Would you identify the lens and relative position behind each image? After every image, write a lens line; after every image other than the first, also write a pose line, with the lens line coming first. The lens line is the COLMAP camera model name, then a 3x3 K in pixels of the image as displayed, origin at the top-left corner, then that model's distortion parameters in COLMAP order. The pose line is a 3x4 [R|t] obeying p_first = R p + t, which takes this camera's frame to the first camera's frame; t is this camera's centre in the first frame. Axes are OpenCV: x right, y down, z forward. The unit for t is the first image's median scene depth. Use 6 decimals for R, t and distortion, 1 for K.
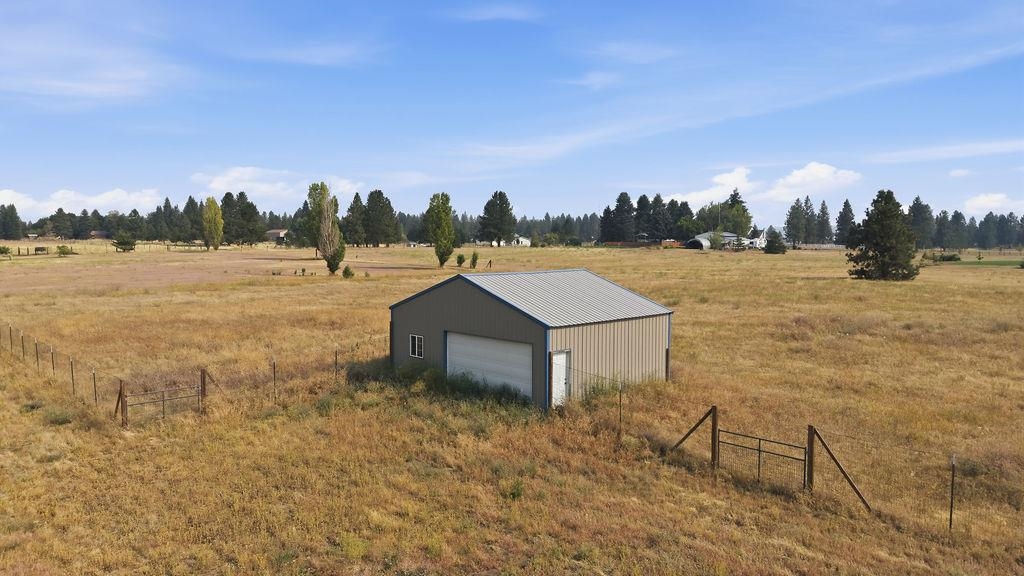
lens RADIAL K [[683.5, 0, 511.3], [0, 683.5, 290.3], [0, 0, 1]] dist [0.029250, -0.028697]
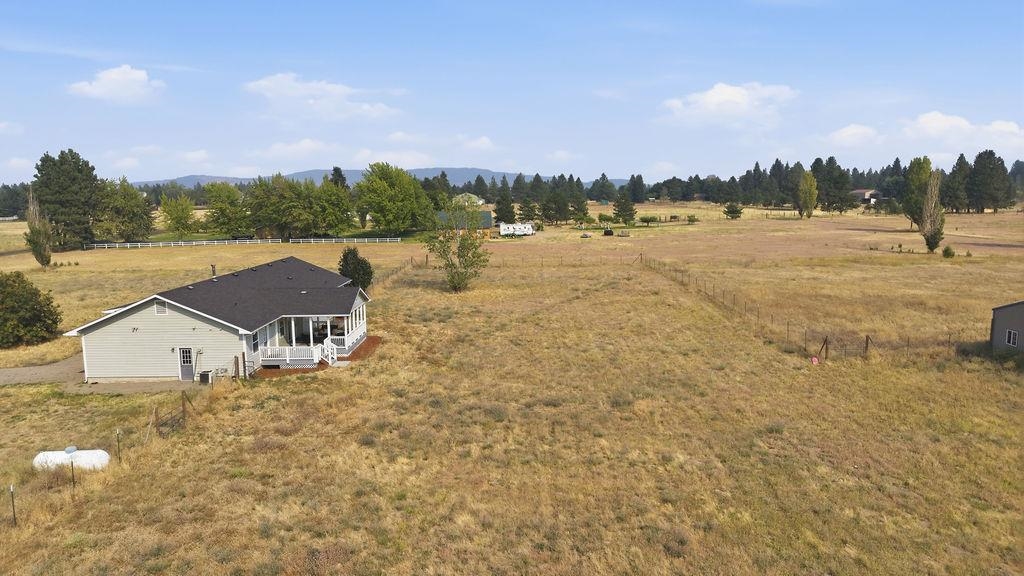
lens RADIAL K [[683.5, 0, 509.7], [0, 683.5, 289.7], [0, 0, 1]] dist [0.029250, -0.028697]
pose [[0.704794, 0.085252, -0.704271, 0.030287], [-0.037556, 0.995845, 0.082964, -0.023294], [0.708418, -0.032022, 0.705067, -0.182557]]
